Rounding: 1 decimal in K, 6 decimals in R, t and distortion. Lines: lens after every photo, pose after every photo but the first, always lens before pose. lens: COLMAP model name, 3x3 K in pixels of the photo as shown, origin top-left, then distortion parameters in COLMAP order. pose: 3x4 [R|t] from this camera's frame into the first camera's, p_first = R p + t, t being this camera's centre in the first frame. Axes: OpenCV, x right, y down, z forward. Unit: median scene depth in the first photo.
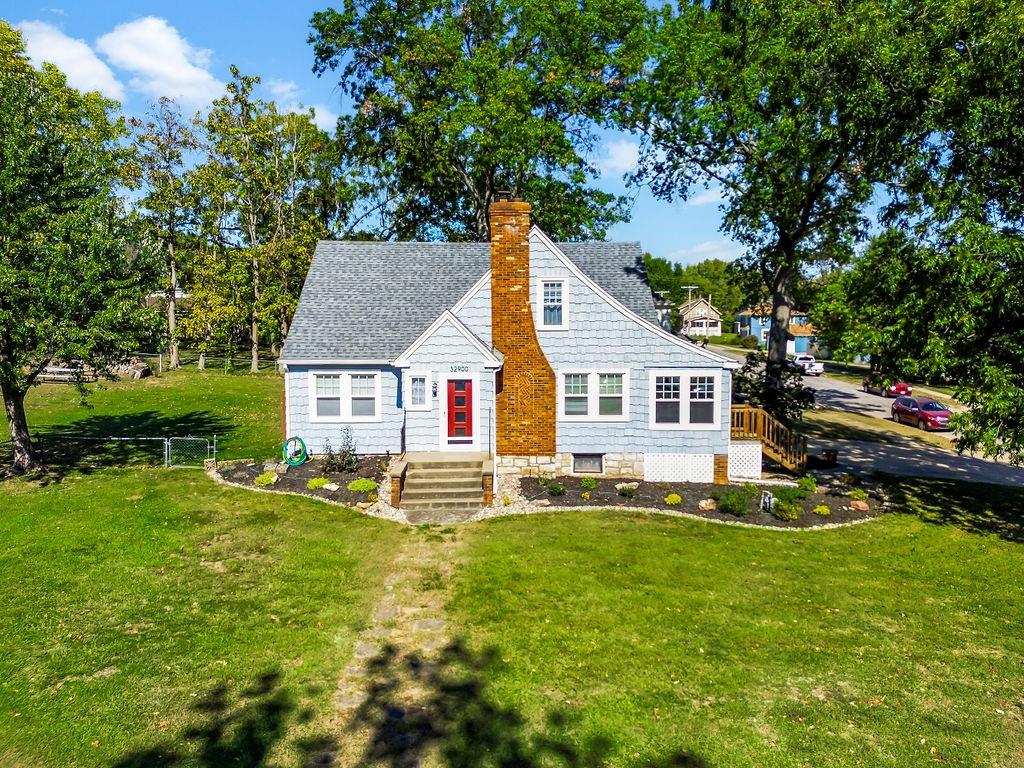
lens RADIAL K [[728.5, 0, 512.0], [0, 728.5, 384.0], [0, 0, 1]] dist [0.069418, -0.070374]
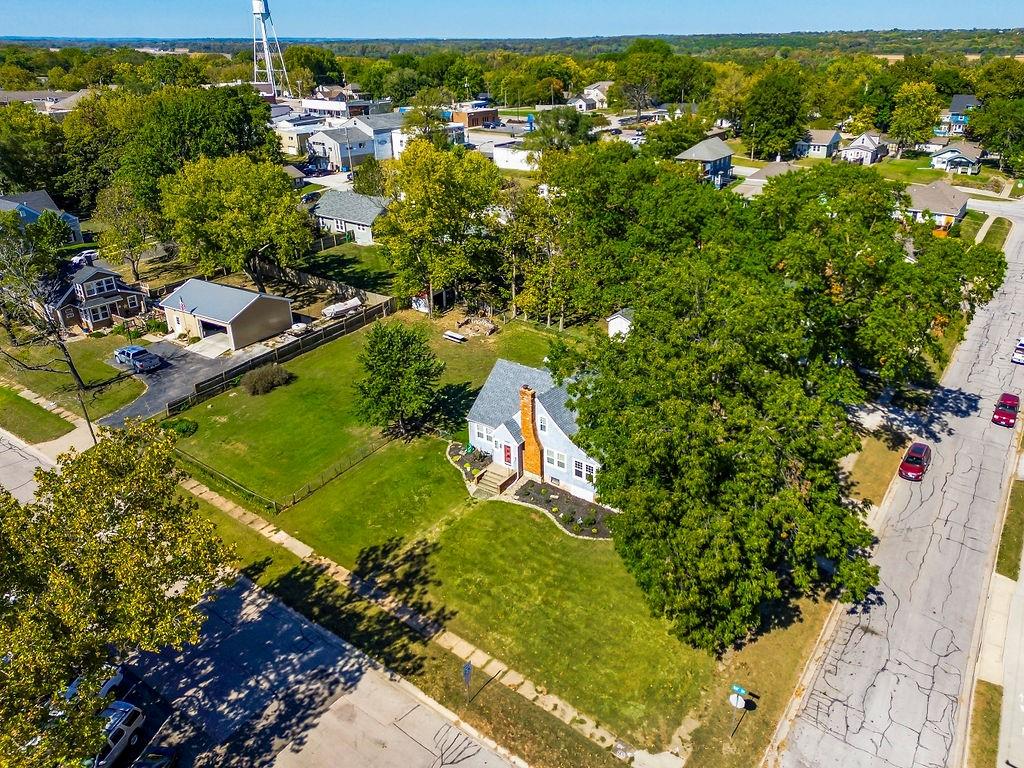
lens RADIAL K [[697.0, 0, 512.0], [0, 697.0, 384.0], [0, 0, 1]] dist [0.000119, -0.000056]
pose [[0.805412, 0.235313, -0.544003, 1.319011], [-0.026656, 0.931266, 0.363363, -1.175811], [0.592116, -0.278156, 0.756325, -0.957249]]
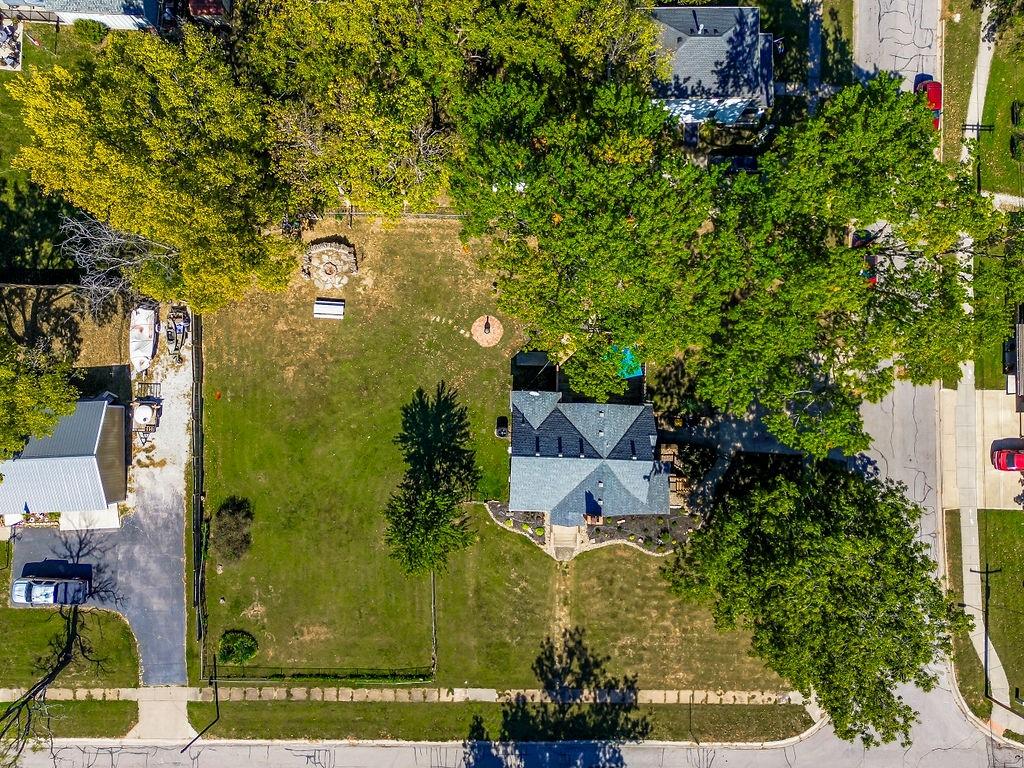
lens RADIAL K [[731.2, 0, 512.0], [0, 731.2, 384.0], [0, 0, 1]] dist [0.068471, -0.063660]
pose [[0.998600, 0.011779, -0.051569, -0.153711], [0.049567, 0.132070, 0.990000, -2.992985], [0.018472, -0.991170, 0.131302, 1.108757]]
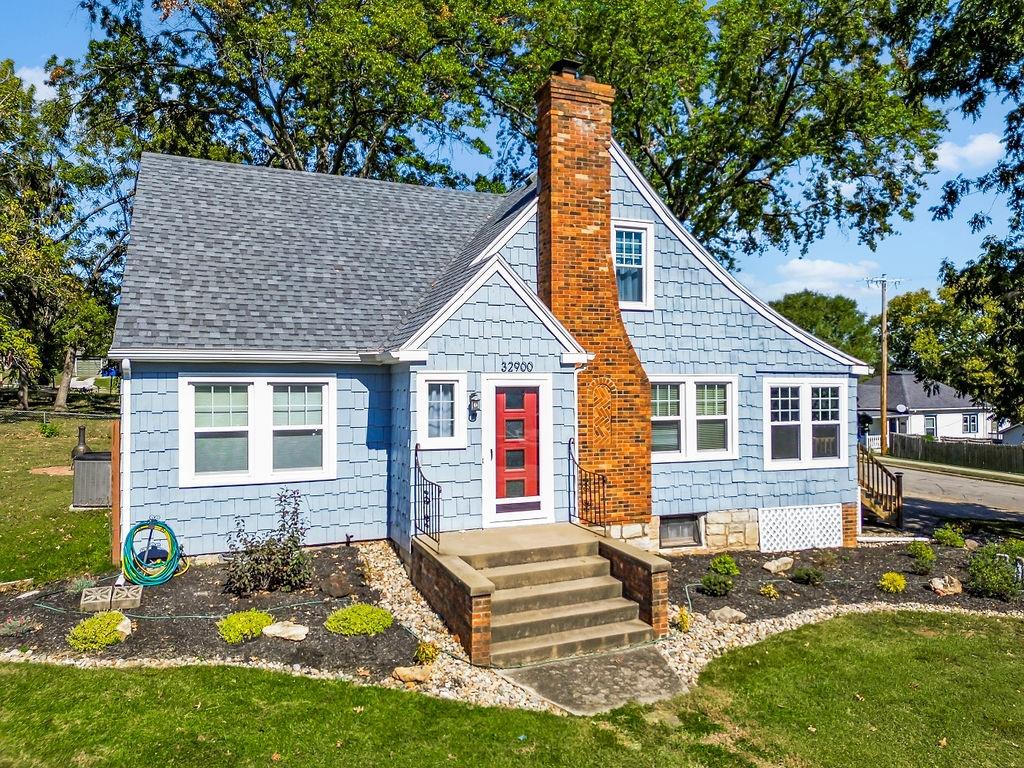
lens RADIAL K [[728.5, 0, 512.0], [0, 728.5, 384.0], [0, 0, 1]] dist [0.069418, -0.070374]
pose [[0.926432, 0.000640, 0.376461, -0.258977], [0.031910, 0.996266, -0.080219, 0.031903], [-0.375107, 0.086330, 0.922953, 0.489344]]
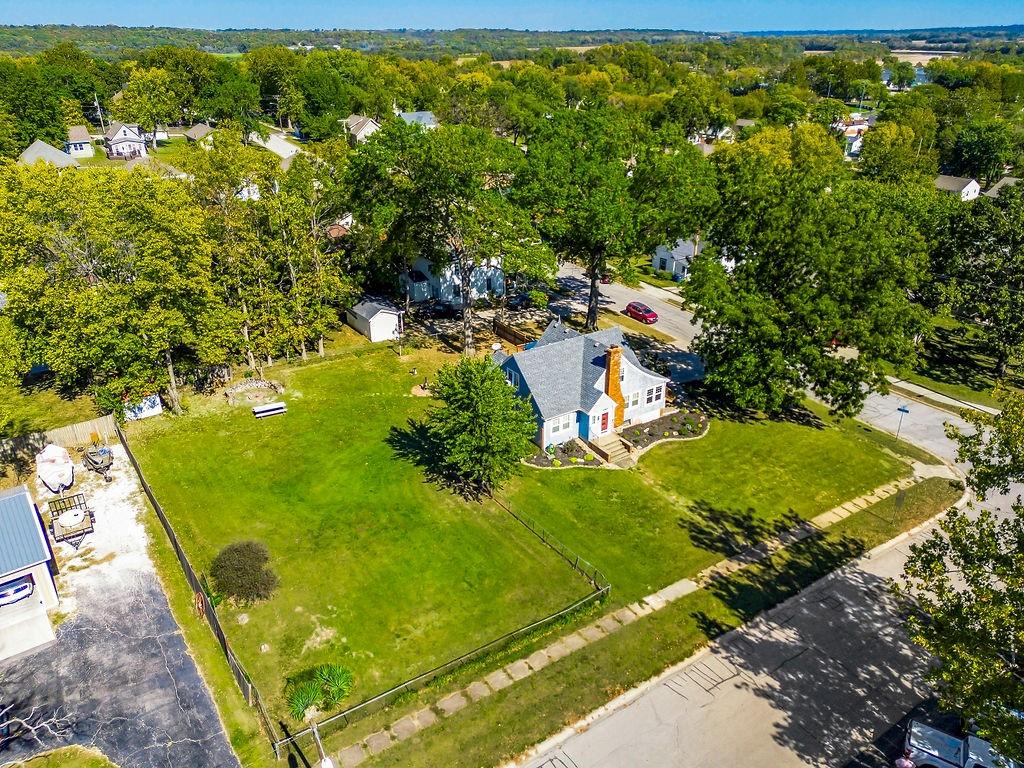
lens RADIAL K [[728.5, 0, 512.0], [0, 728.5, 384.0], [0, 0, 1]] dist [0.069418, -0.070374]
pose [[0.834273, -0.239513, 0.496611, -1.699426], [0.046423, 0.928032, 0.369597, -1.138334], [-0.549394, -0.285290, 0.785351, -0.986227]]
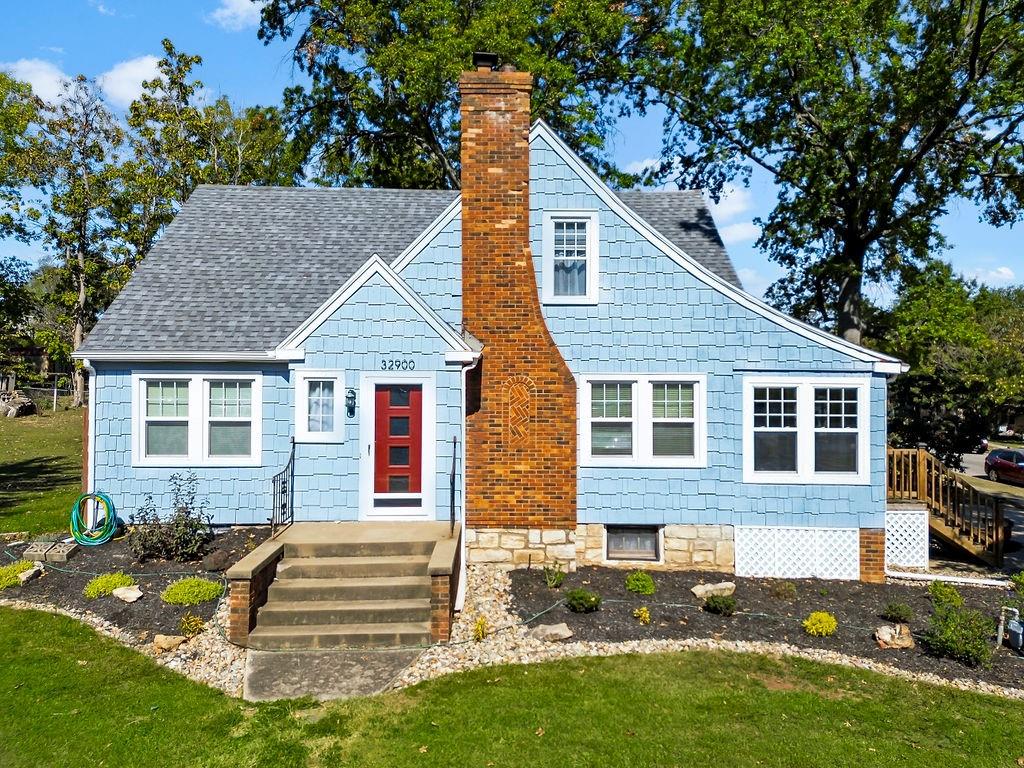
lens RADIAL K [[731.2, 0, 512.0], [0, 731.2, 384.0], [0, 0, 1]] dist [0.068471, -0.063660]
pose [[0.999951, 0.006902, 0.007071, 0.007227], [-0.006299, 0.996619, -0.081915, 0.034916], [-0.007613, 0.081867, 0.996614, 0.438624]]
